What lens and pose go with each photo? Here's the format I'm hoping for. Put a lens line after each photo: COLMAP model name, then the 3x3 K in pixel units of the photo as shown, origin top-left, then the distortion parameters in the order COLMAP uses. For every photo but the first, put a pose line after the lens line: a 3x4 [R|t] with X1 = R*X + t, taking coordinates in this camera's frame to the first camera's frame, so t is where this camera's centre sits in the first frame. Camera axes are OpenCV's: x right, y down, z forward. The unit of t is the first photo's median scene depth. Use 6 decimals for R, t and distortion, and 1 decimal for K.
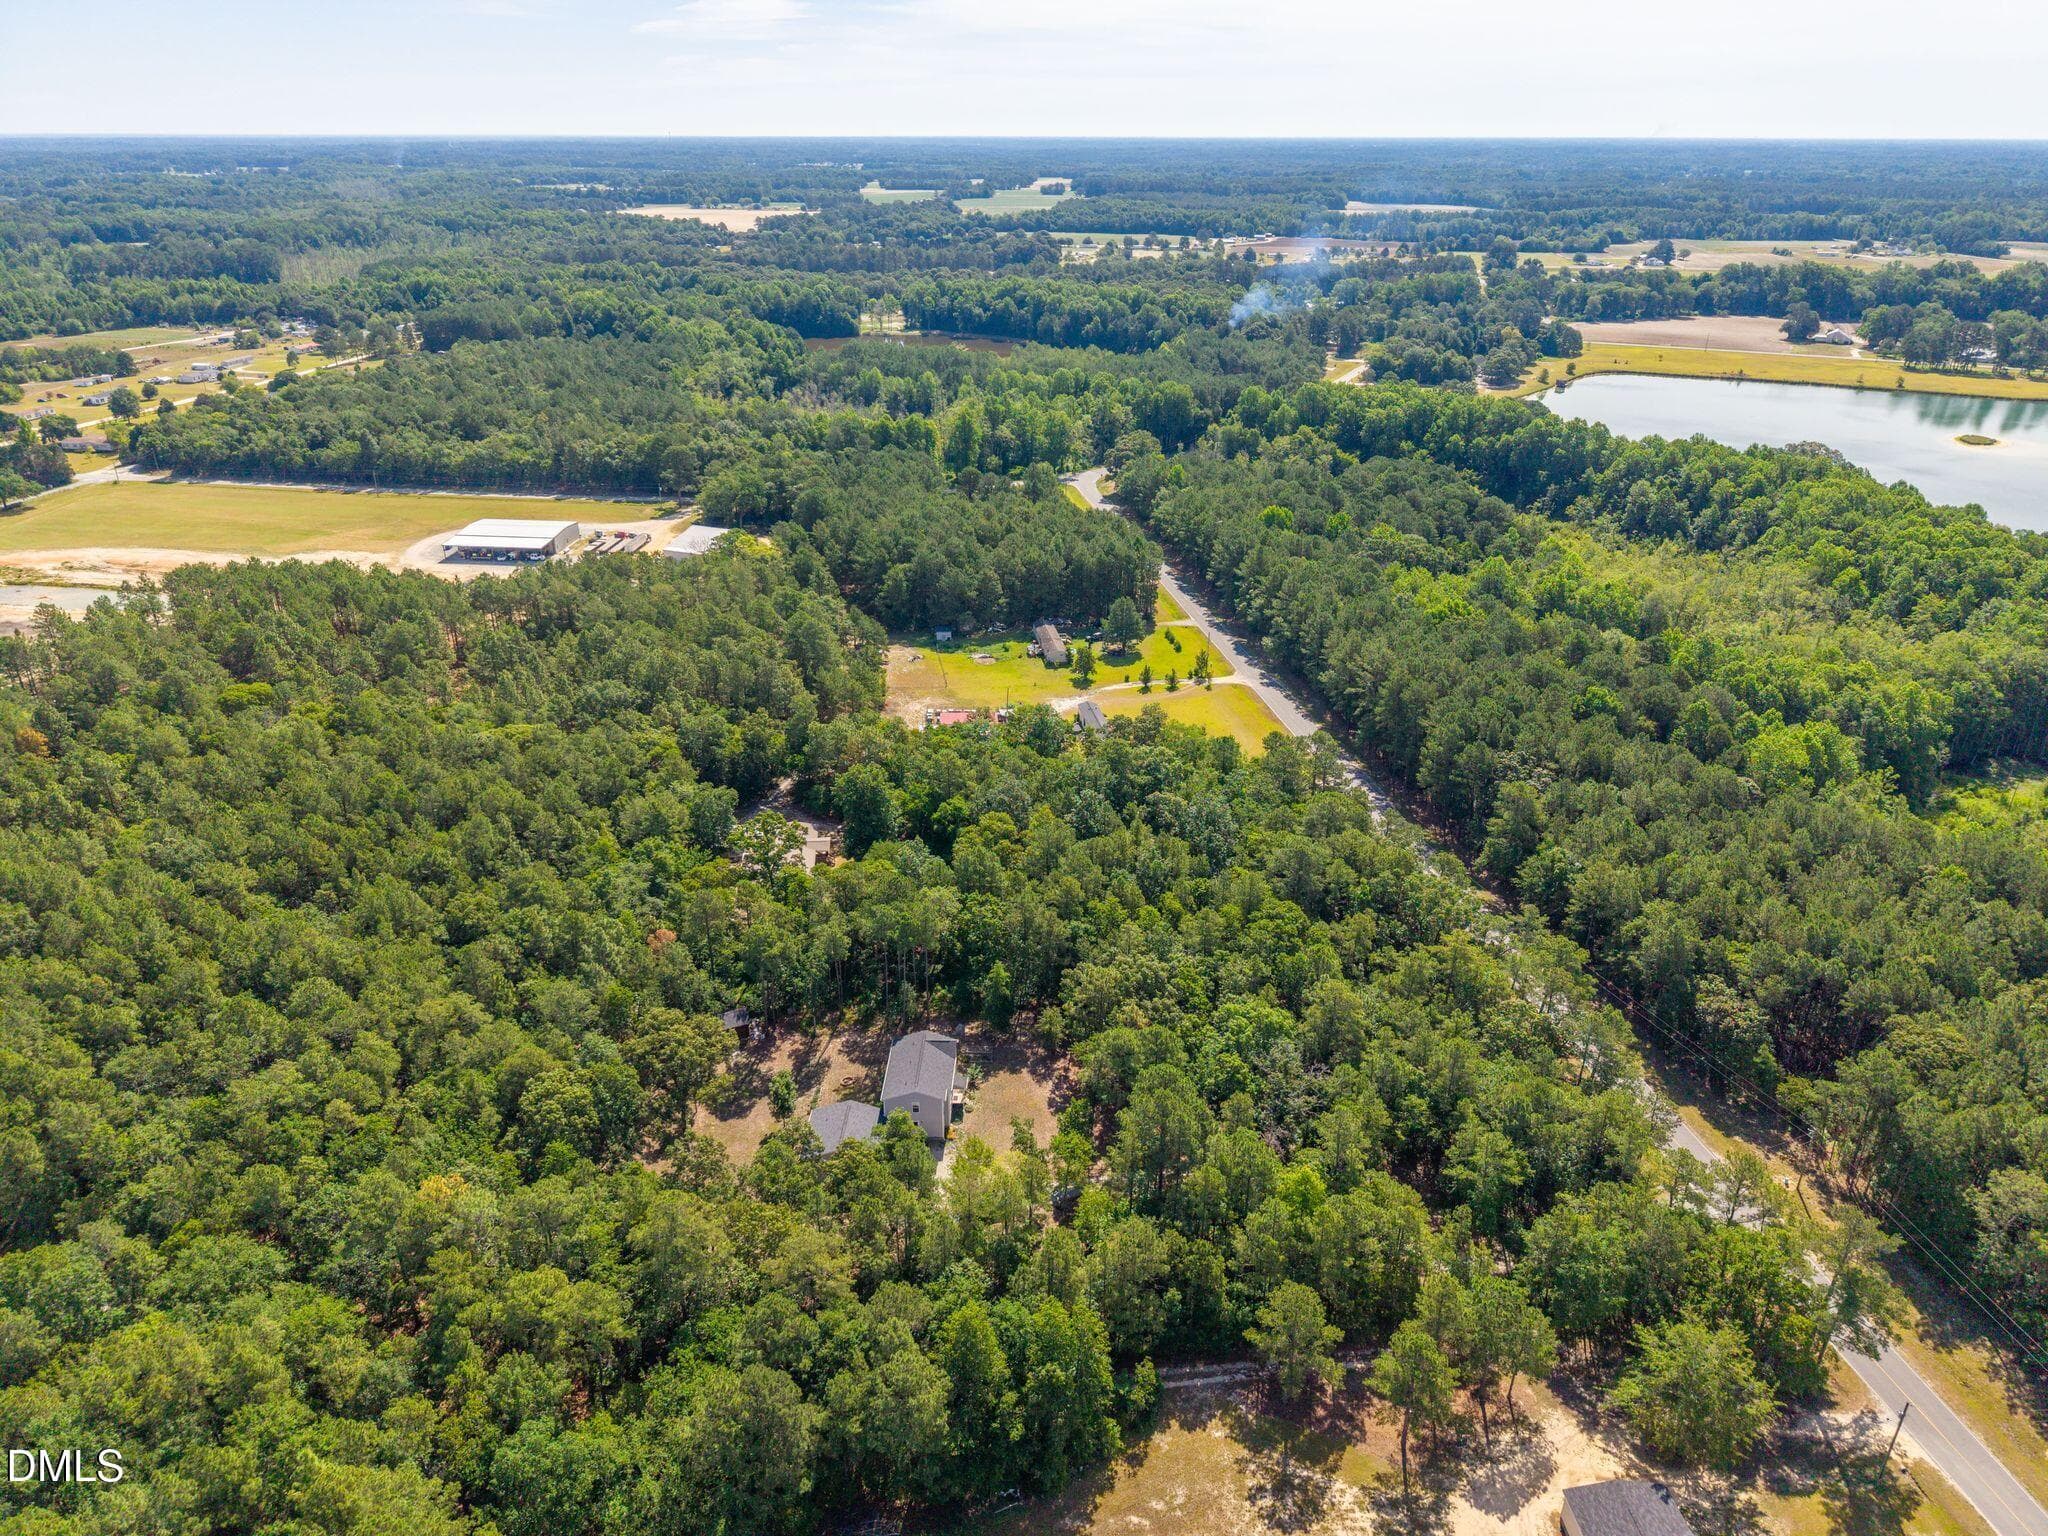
lens RADIAL K [[1370.1, 0, 1017.4], [0, 1370.1, 772.2], [0, 0, 1]] dist [0.010320, -0.008885]
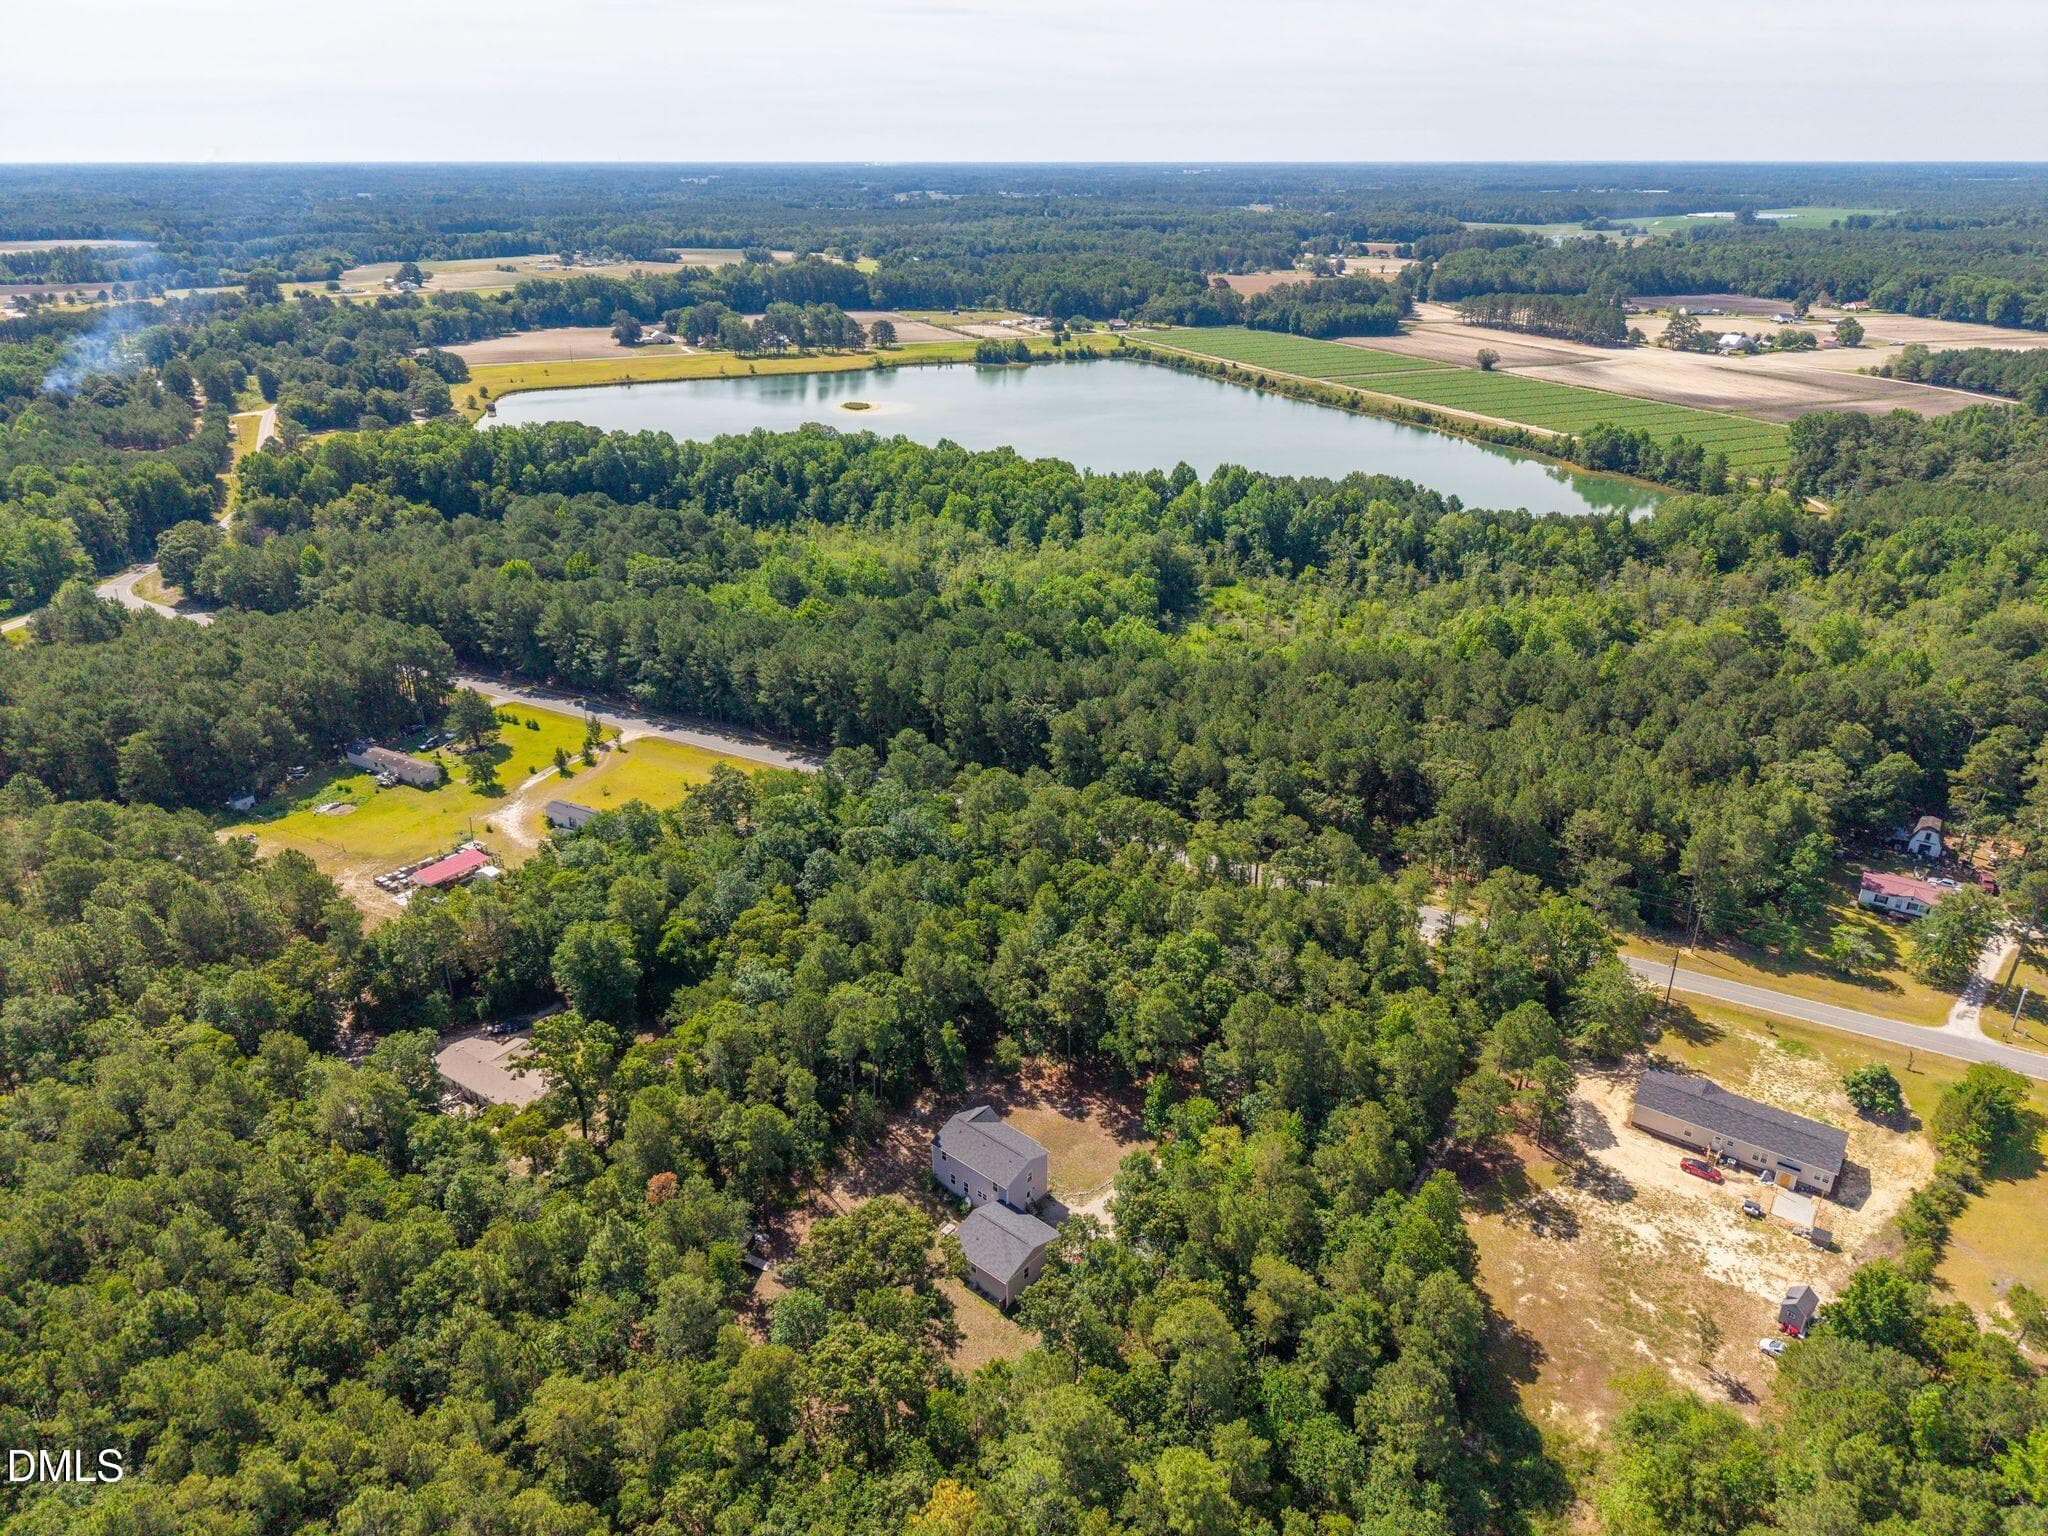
lens RADIAL K [[1370.1, 0, 1017.4], [0, 1370.1, 772.2], [0, 0, 1]] dist [0.010320, -0.008885]
pose [[0.625433, -0.320023, 0.711631, -0.263631], [0.330149, 0.934897, 0.130267, -0.058115], [-0.706990, 0.153472, 0.690370, 0.116224]]
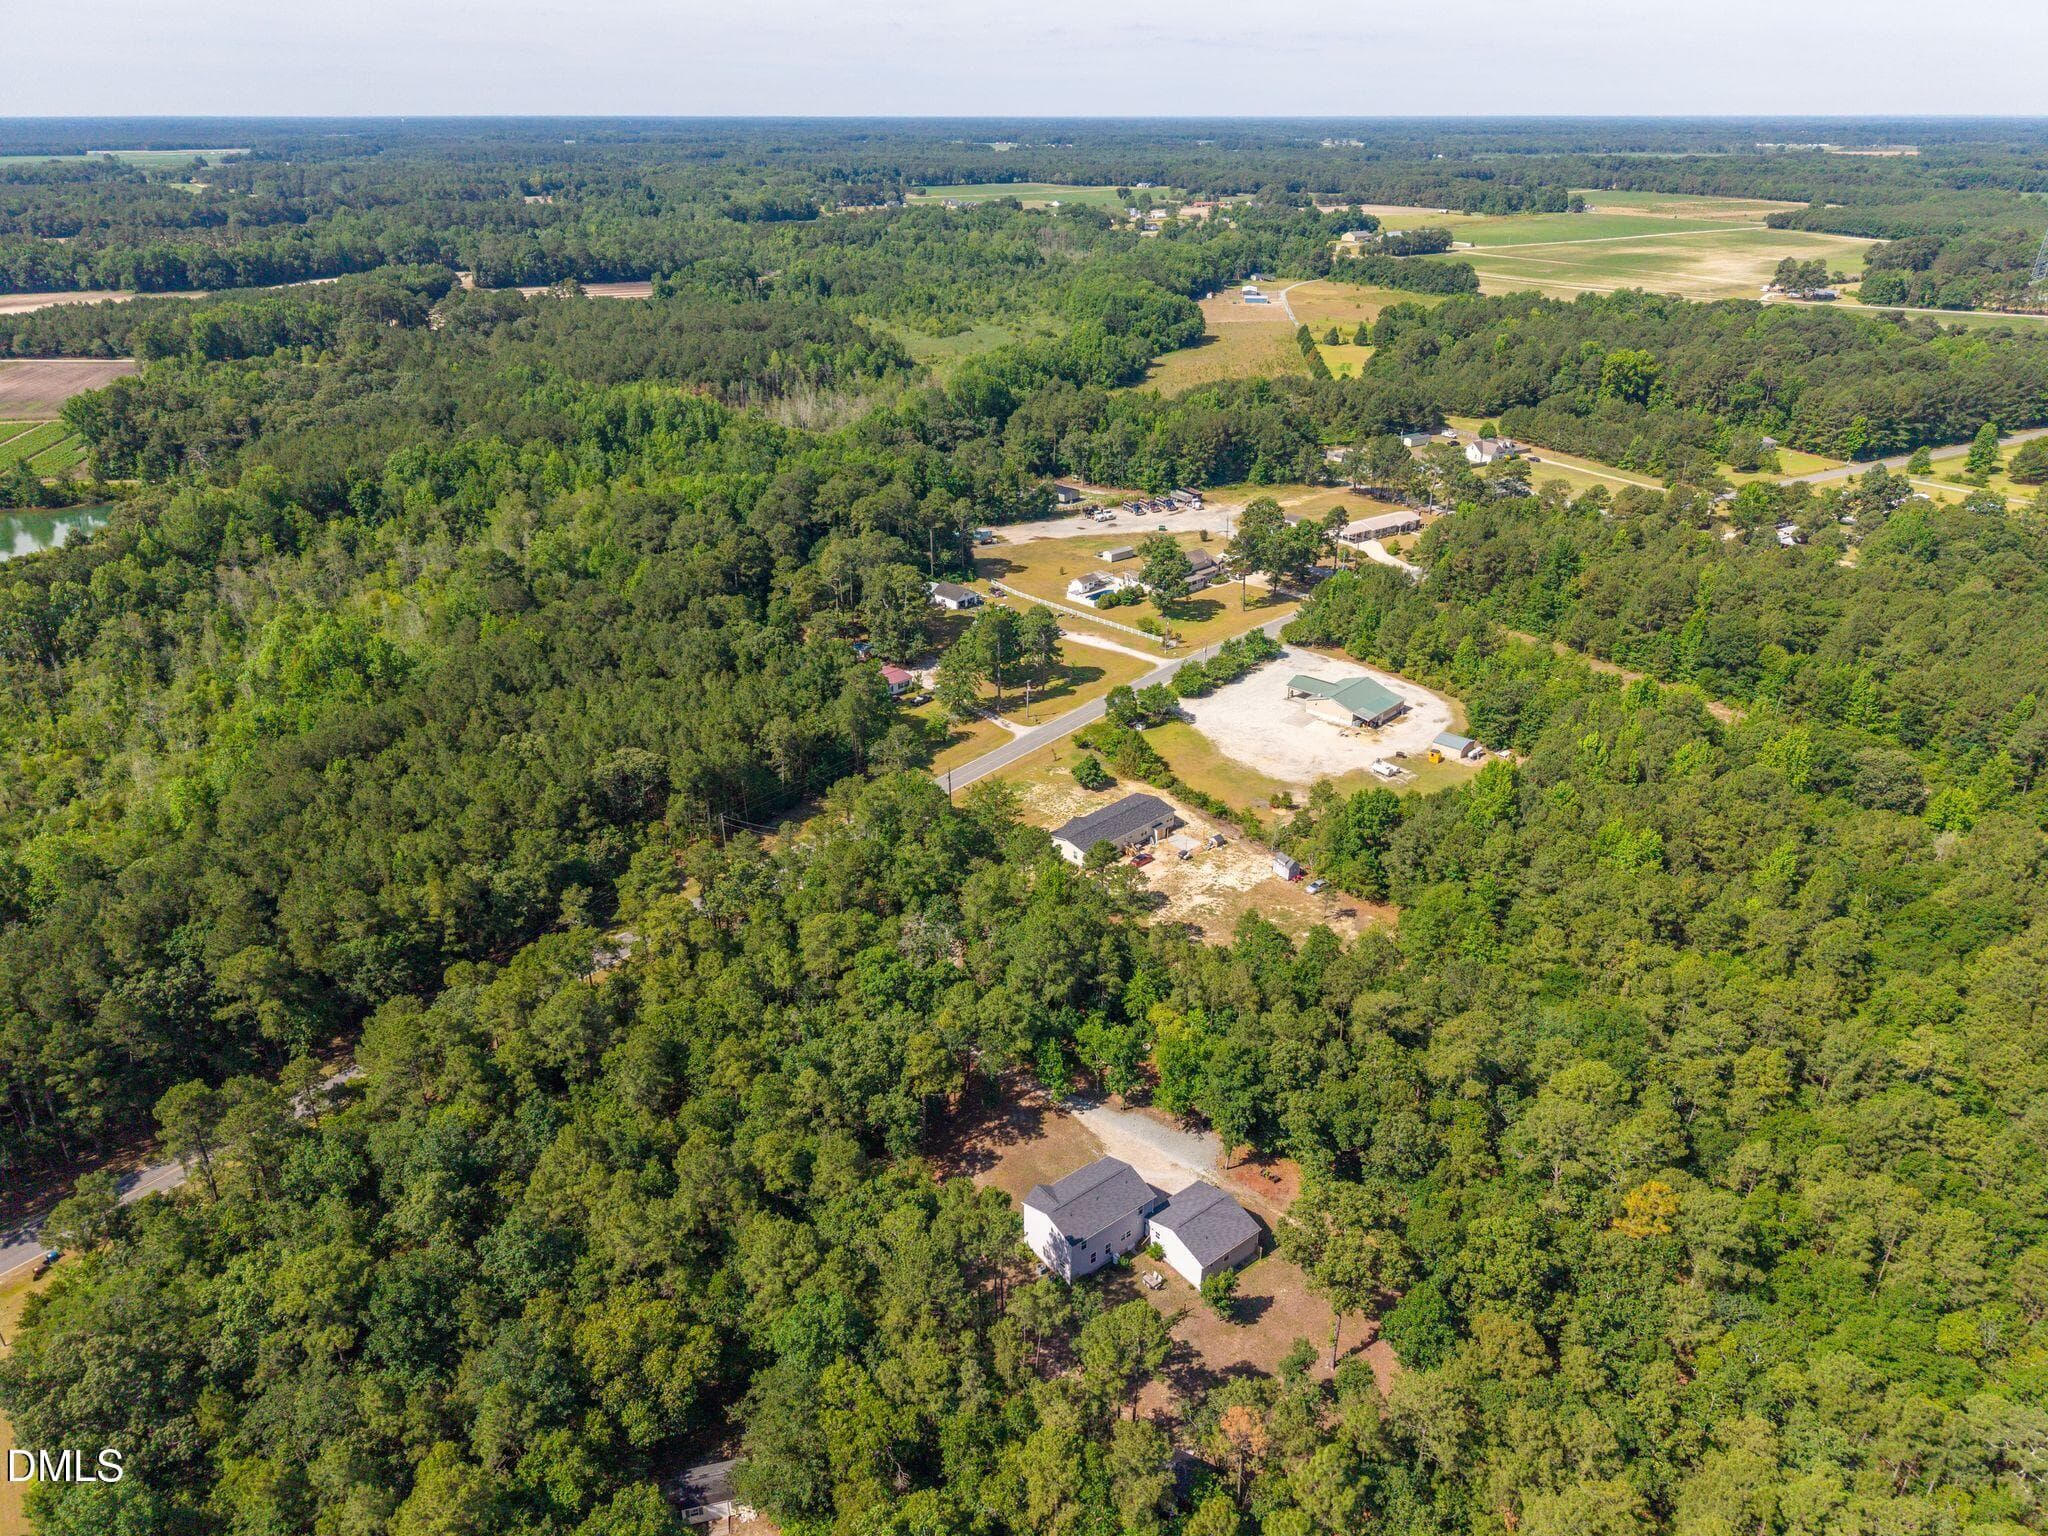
lens RADIAL K [[1346.2, 0, 1015.5], [0, 1346.2, 777.0], [0, 0, 1]] dist [0.114620, -0.292381]
pose [[-0.650200, -0.320277, 0.688957, -0.224553], [0.338933, 0.689301, 0.640303, -0.220648], [-0.679974, 0.649836, -0.339631, 0.463873]]
